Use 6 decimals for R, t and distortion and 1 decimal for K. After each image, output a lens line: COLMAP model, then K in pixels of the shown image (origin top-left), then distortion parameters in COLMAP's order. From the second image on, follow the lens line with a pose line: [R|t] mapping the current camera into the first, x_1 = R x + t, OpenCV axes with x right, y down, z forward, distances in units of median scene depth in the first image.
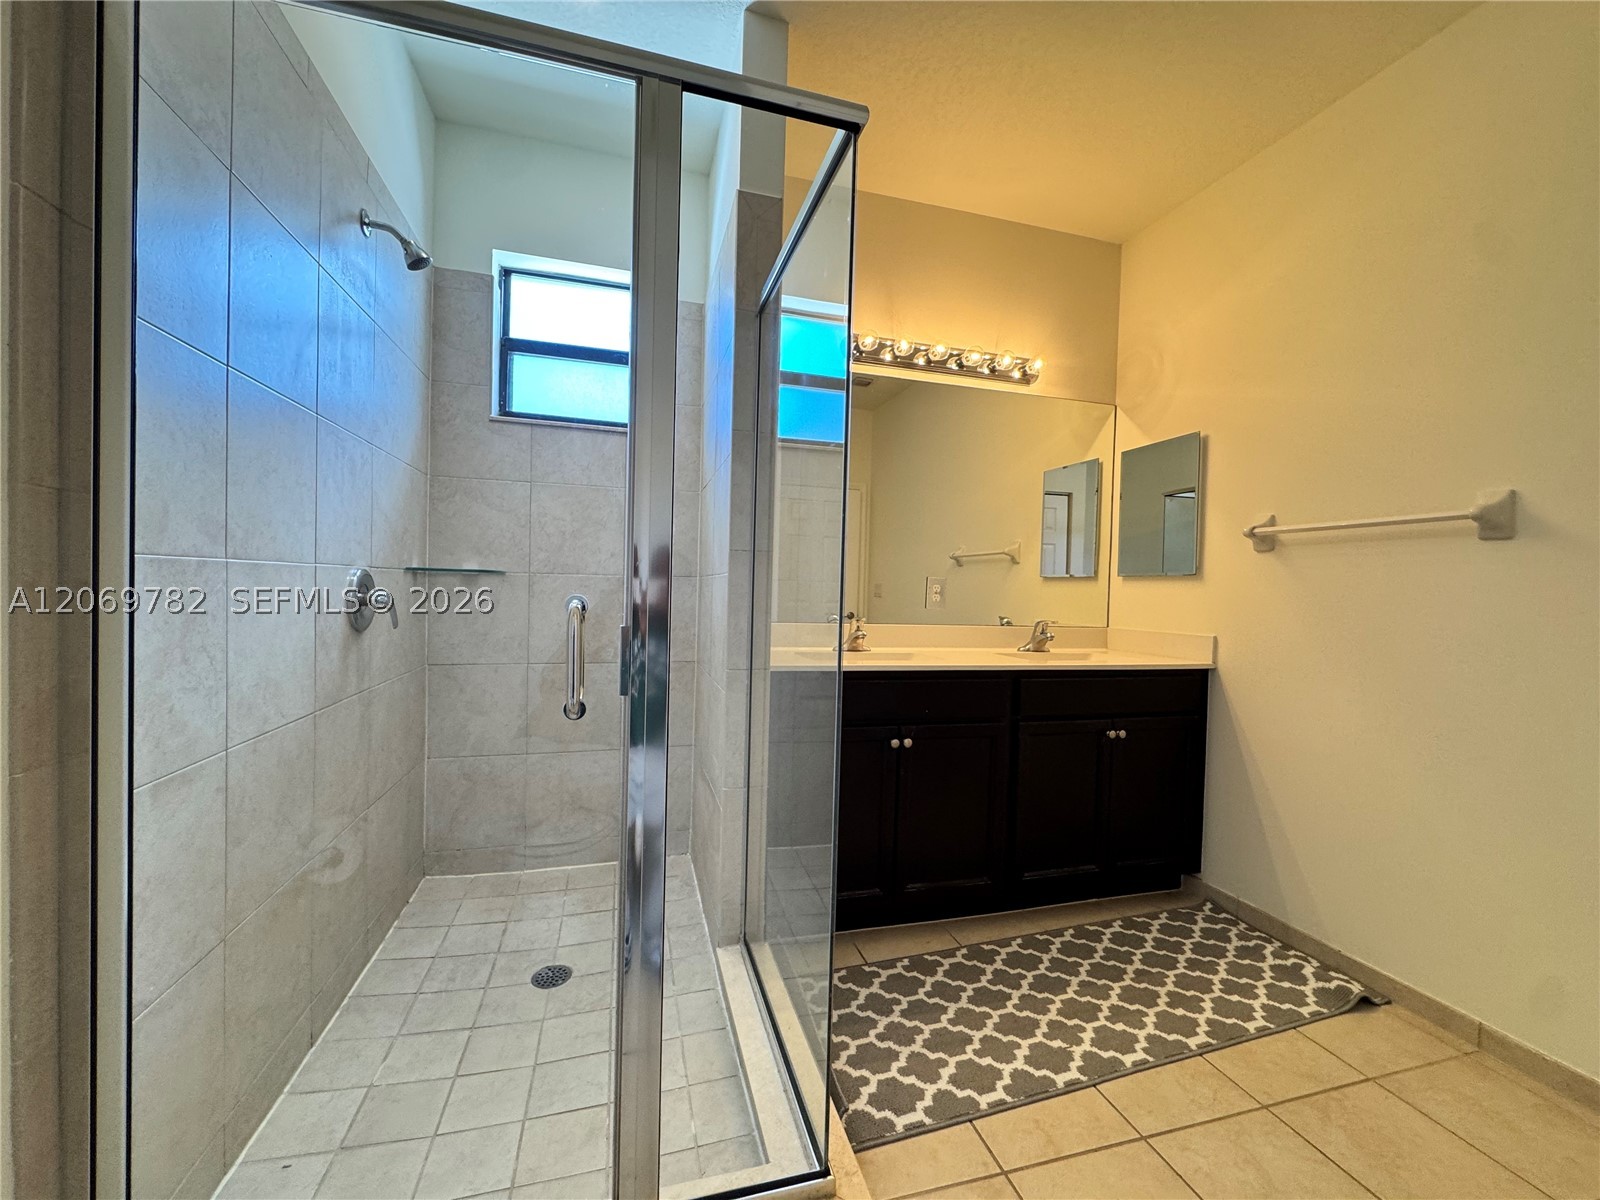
lens RADIAL K [[640.0, 0, 794.0], [0, 640.0, 597.5], [0, 0, 1]] dist [-0.004202, 0.000925]
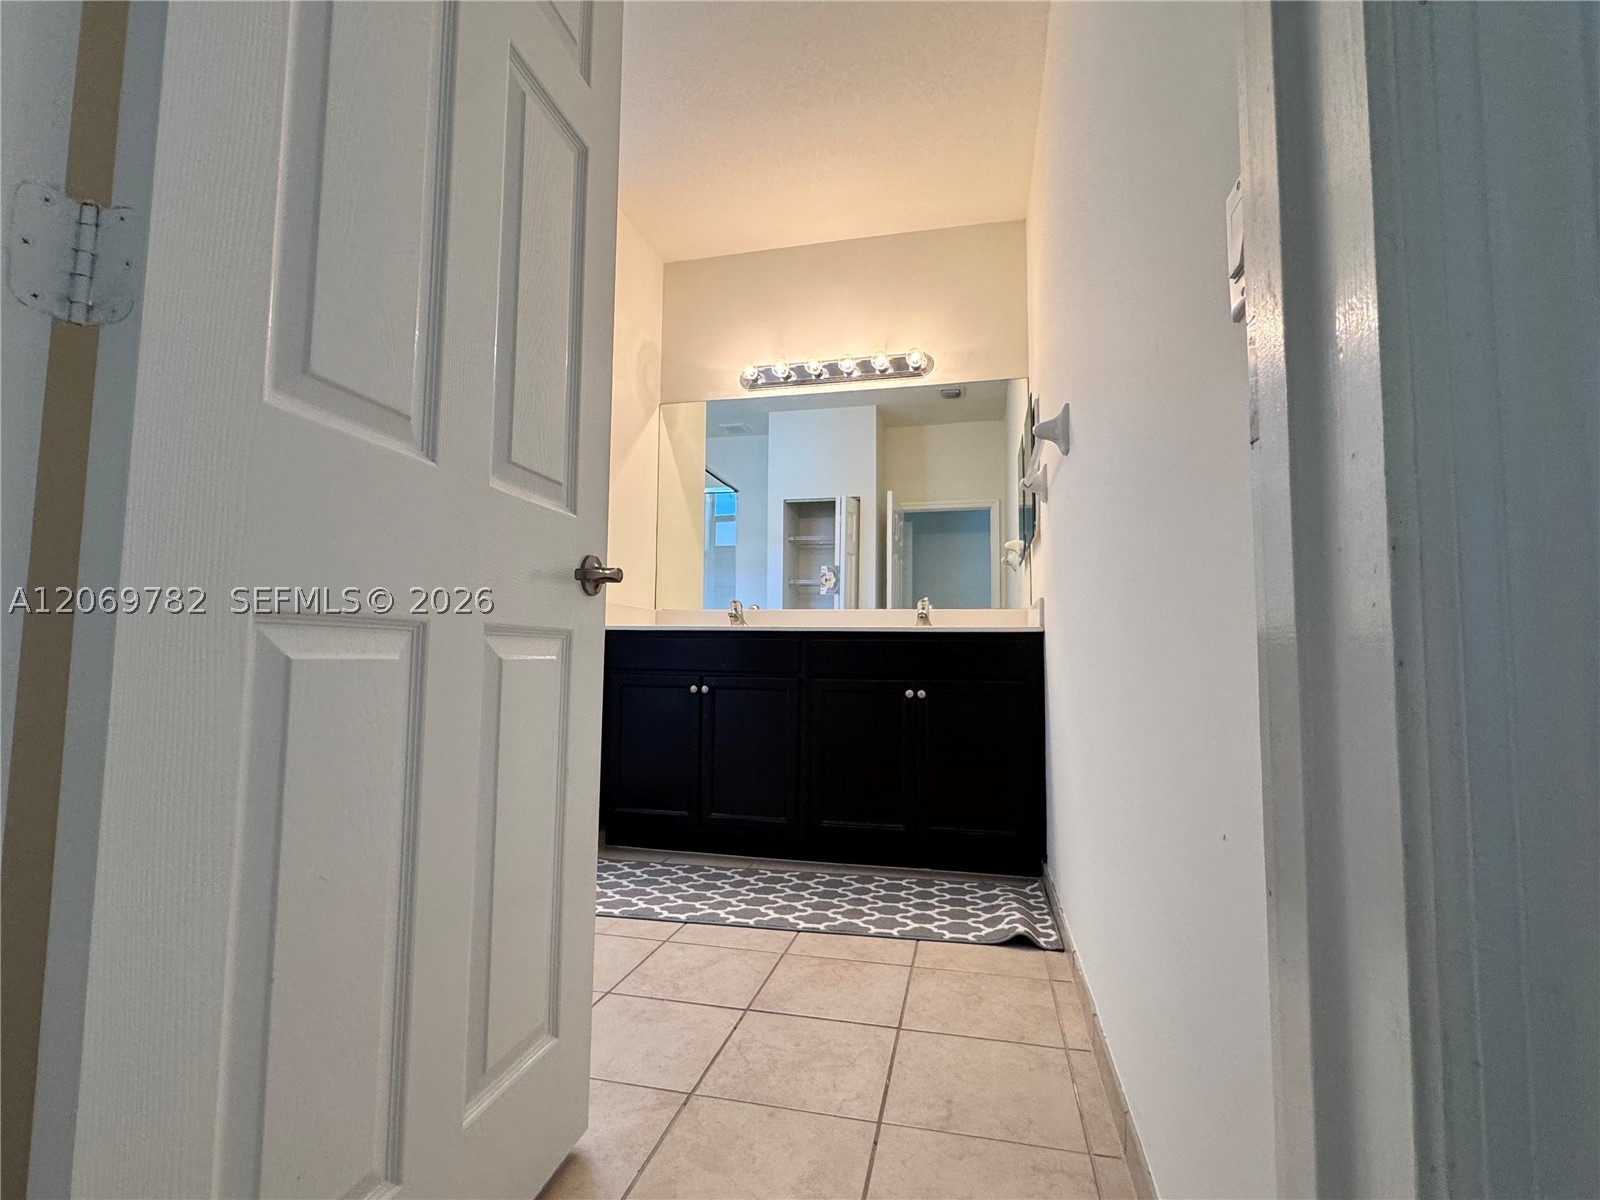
lens RADIAL K [[761.0, 0, 796.5], [0, 761.0, 599.9], [0, 0, 1]] dist [-0.001945, 0.000150]
pose [[0.874875, -0.055878, -0.481114, 0.944456], [0.007270, 0.994726, -0.102311, 0.188299], [0.484294, 0.086012, 0.870667, -0.173882]]
